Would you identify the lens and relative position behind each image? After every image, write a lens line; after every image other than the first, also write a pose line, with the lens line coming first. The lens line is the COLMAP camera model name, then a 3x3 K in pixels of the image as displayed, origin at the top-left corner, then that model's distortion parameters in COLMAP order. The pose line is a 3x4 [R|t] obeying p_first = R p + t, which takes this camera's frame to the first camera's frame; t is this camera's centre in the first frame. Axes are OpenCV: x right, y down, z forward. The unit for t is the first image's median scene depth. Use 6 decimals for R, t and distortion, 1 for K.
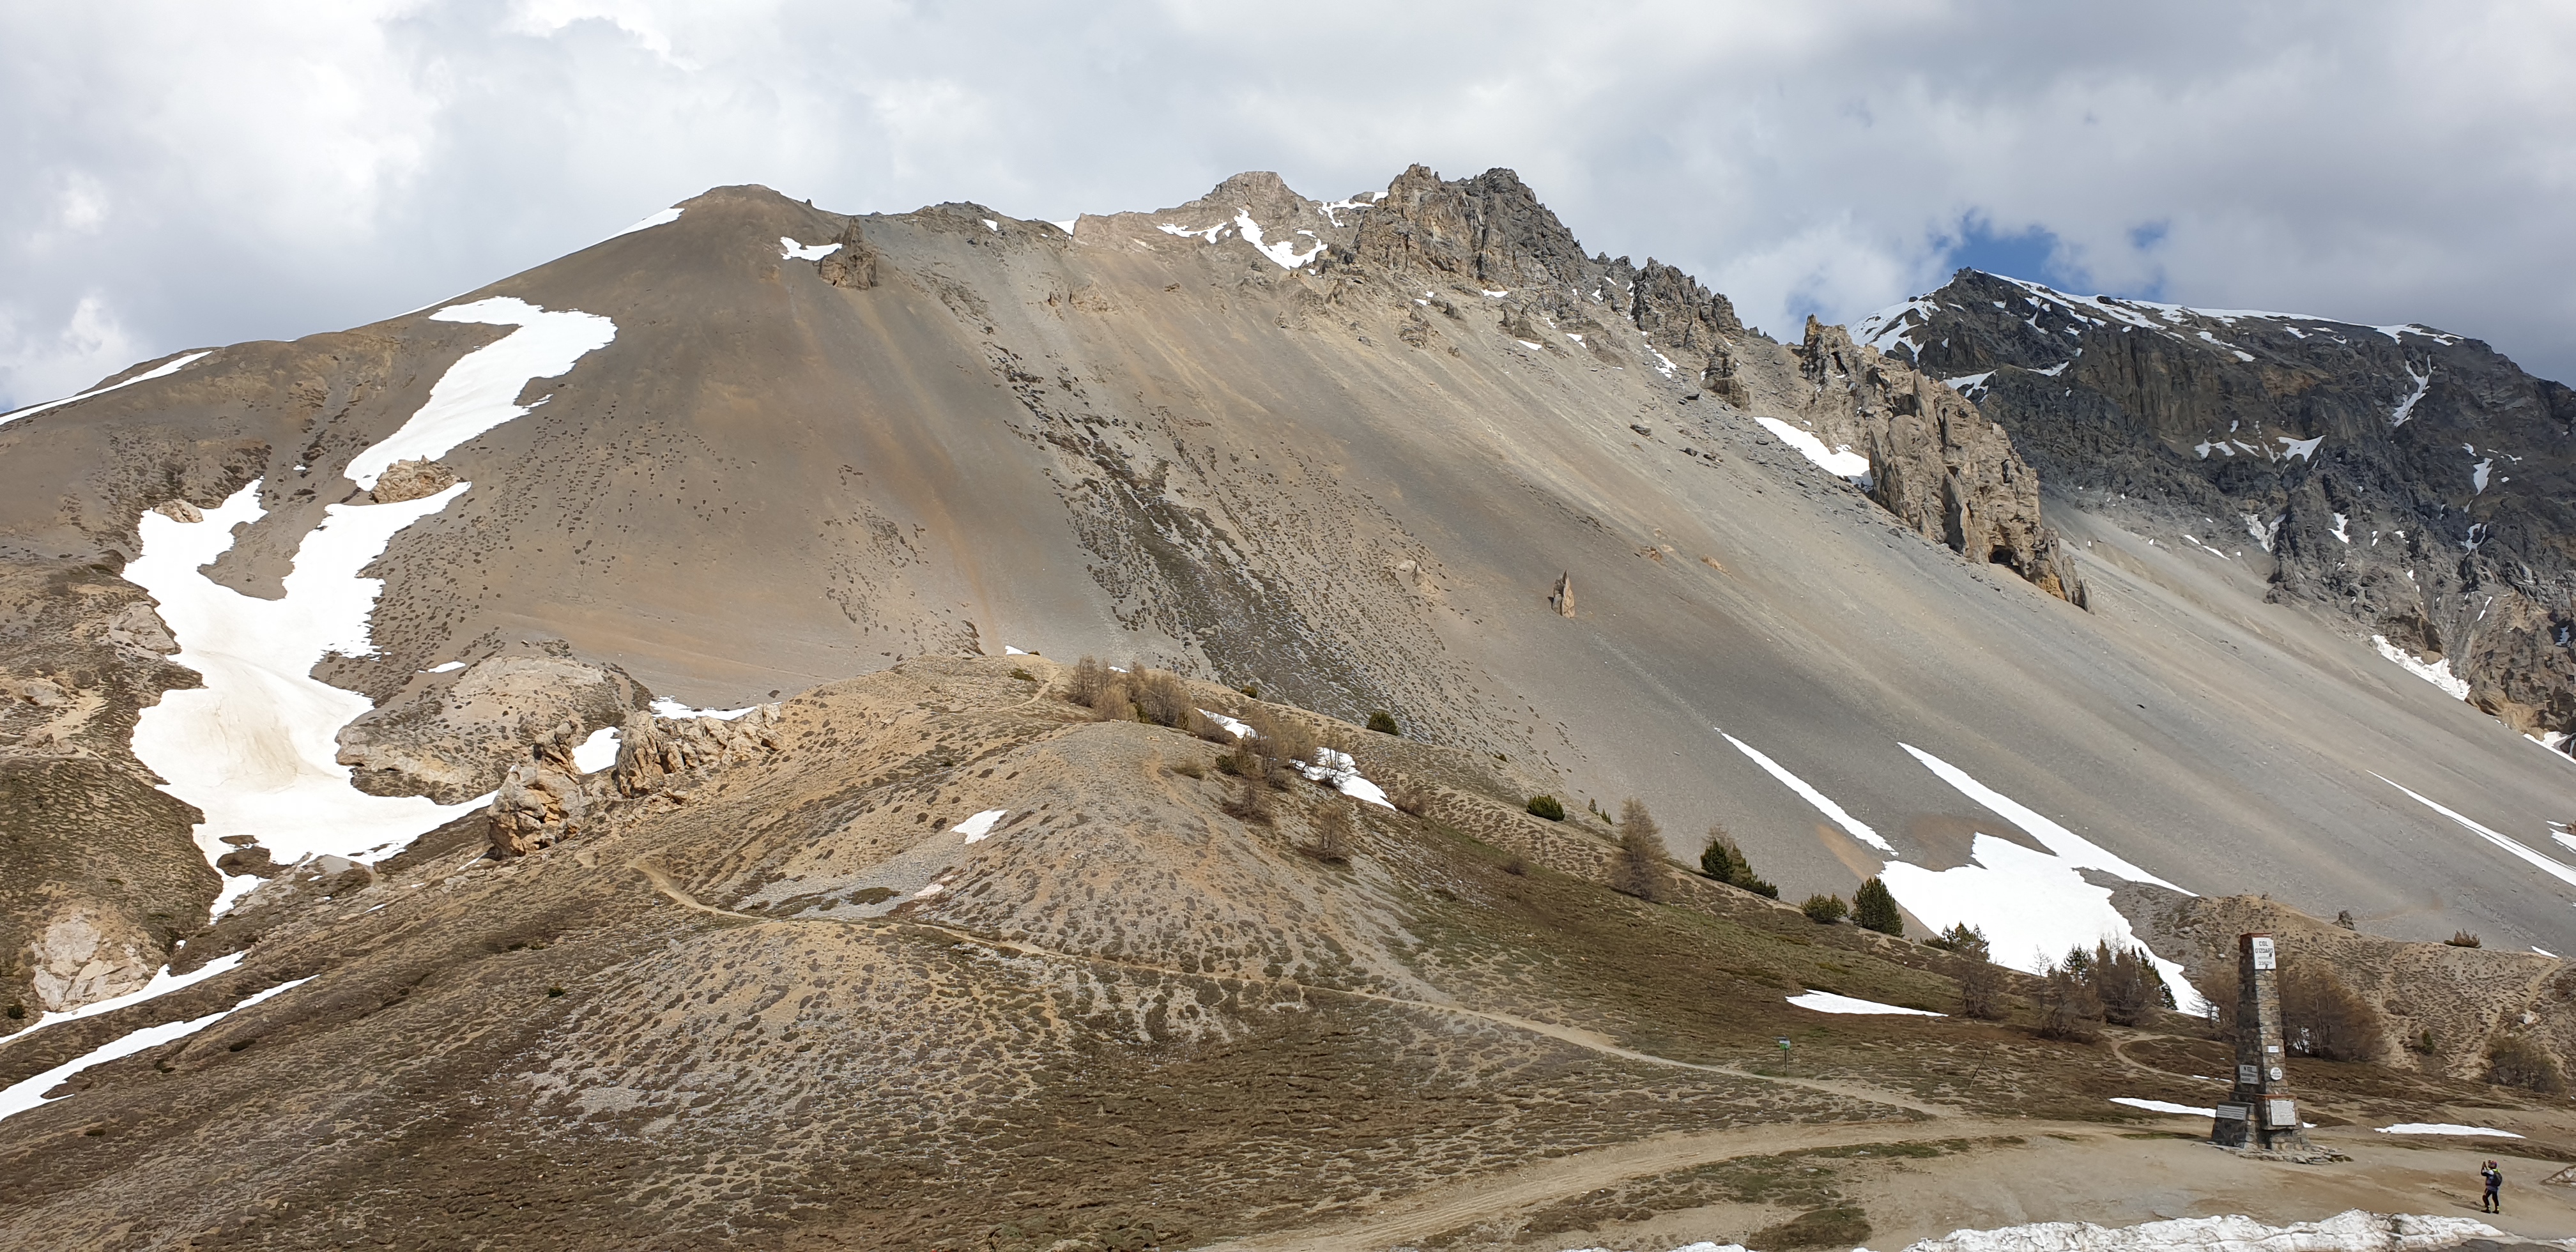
lens RADIAL K [[1929.2, 0, 1288.1], [0, 1929.2, 590.2], [0, 0, 1]] dist [0.003440, -0.001466]
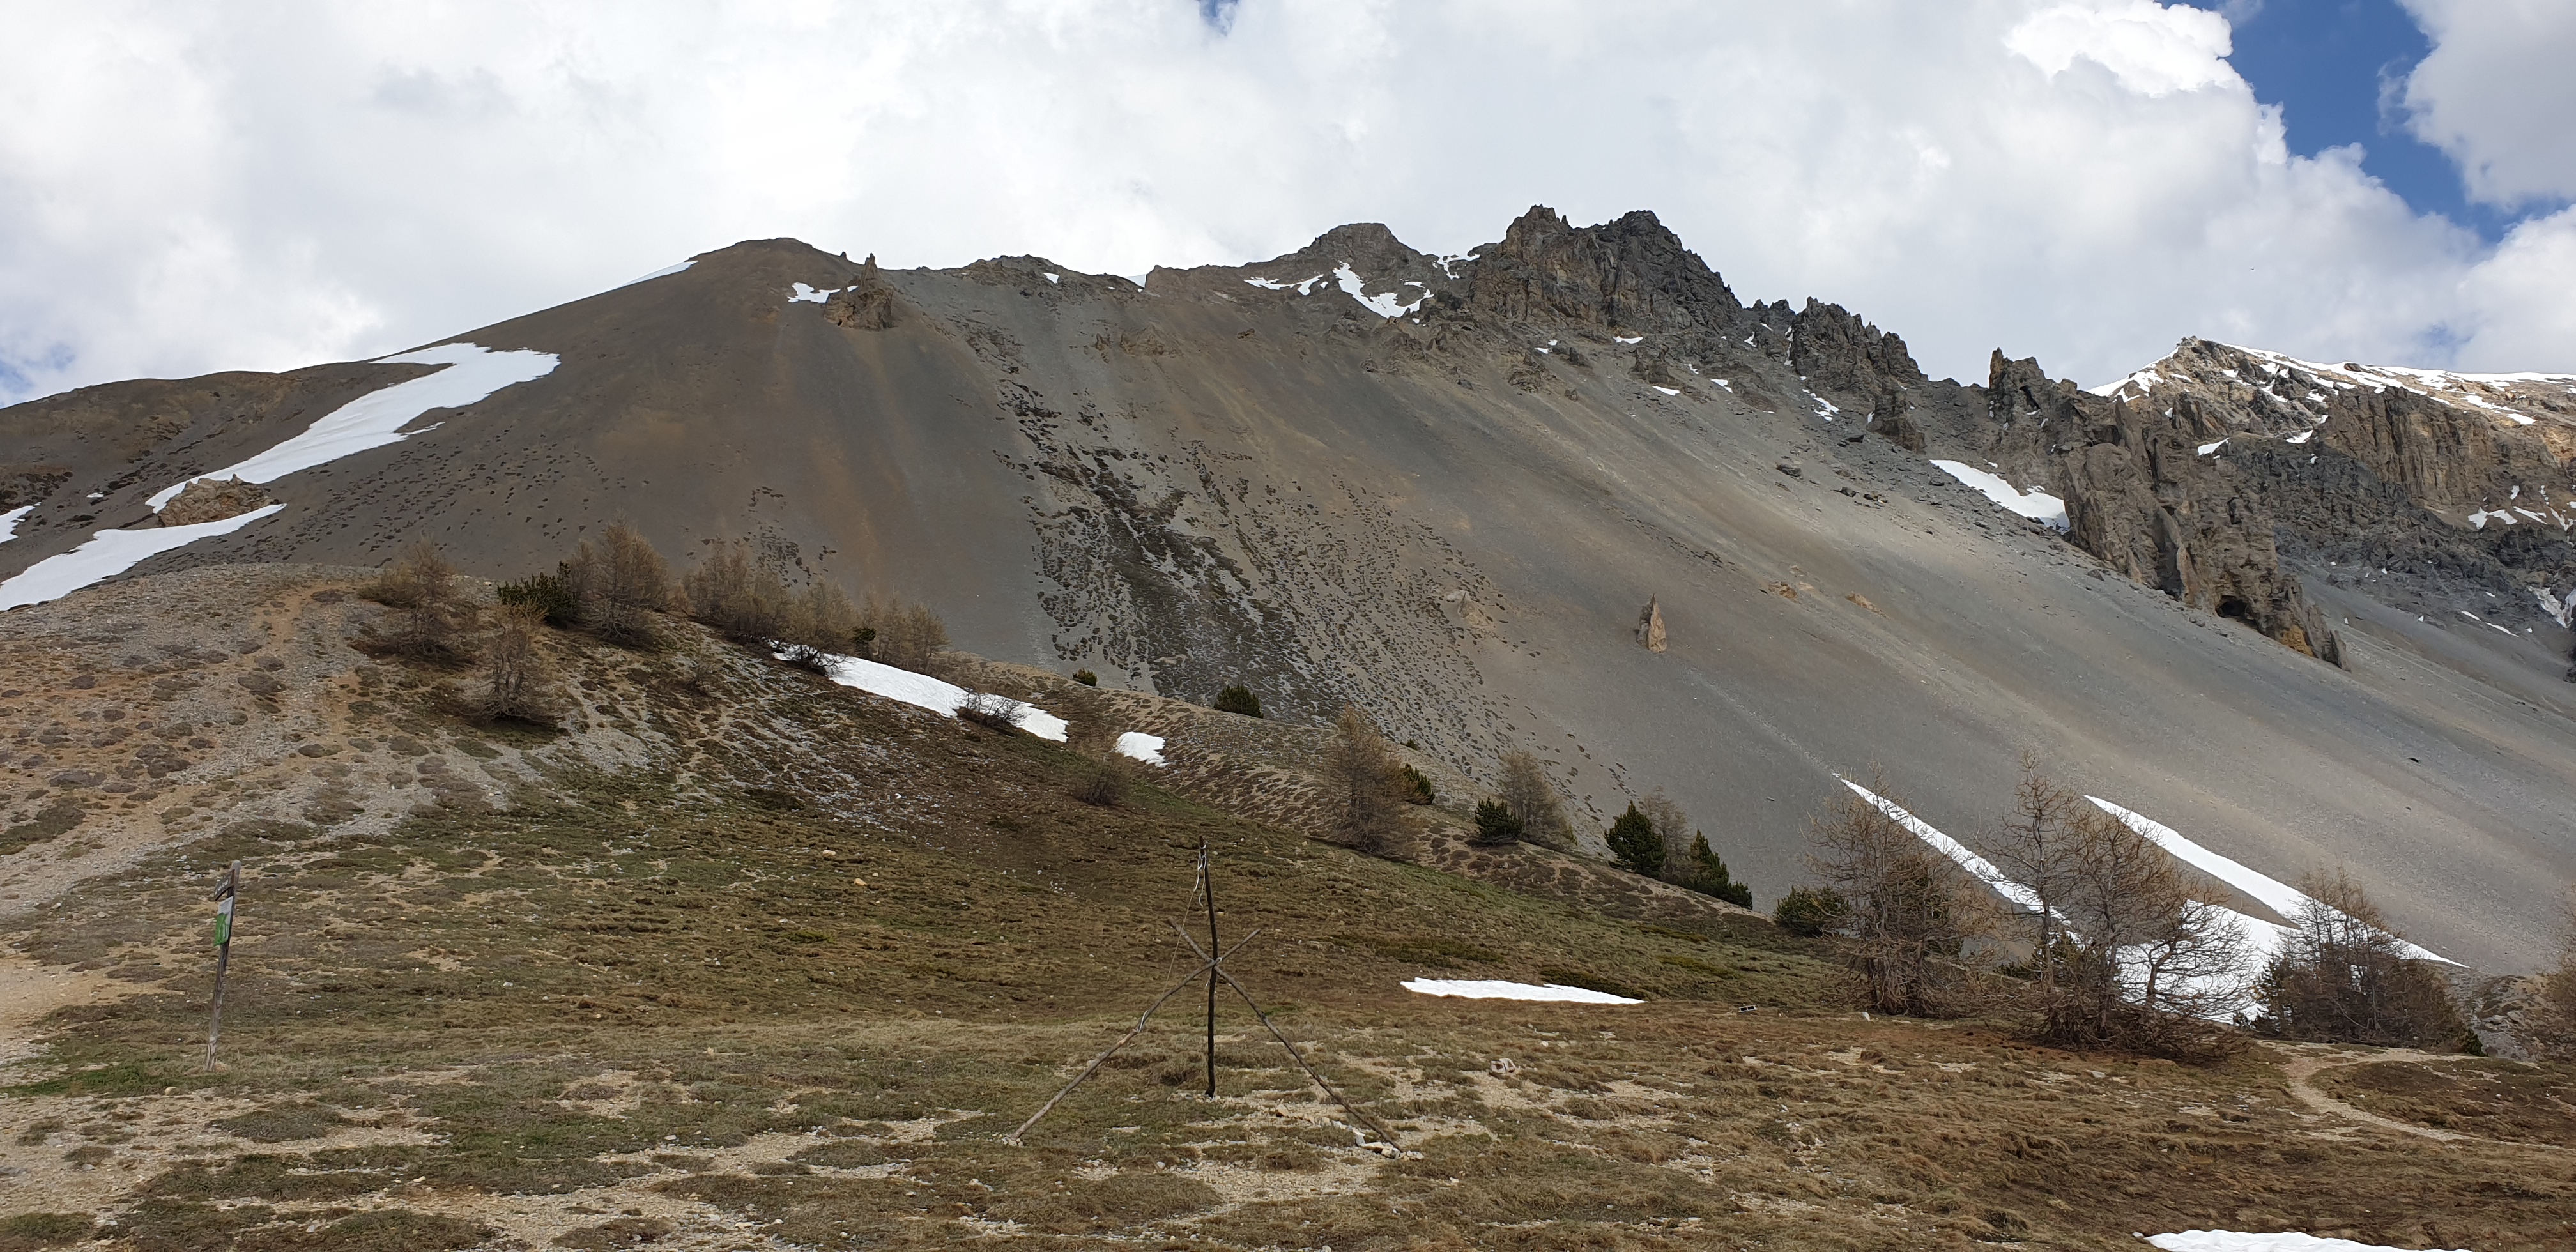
lens RADIAL K [[1886.7, 0, 1320.8], [0, 1886.7, 687.9], [0, 0, 1]] dist [0.001005, -0.004866]
pose [[0.994007, -0.027198, -0.105876, 0.062193], [0.023892, 0.999190, -0.032368, 0.035844], [0.106670, 0.029645, 0.993852, 0.143826]]
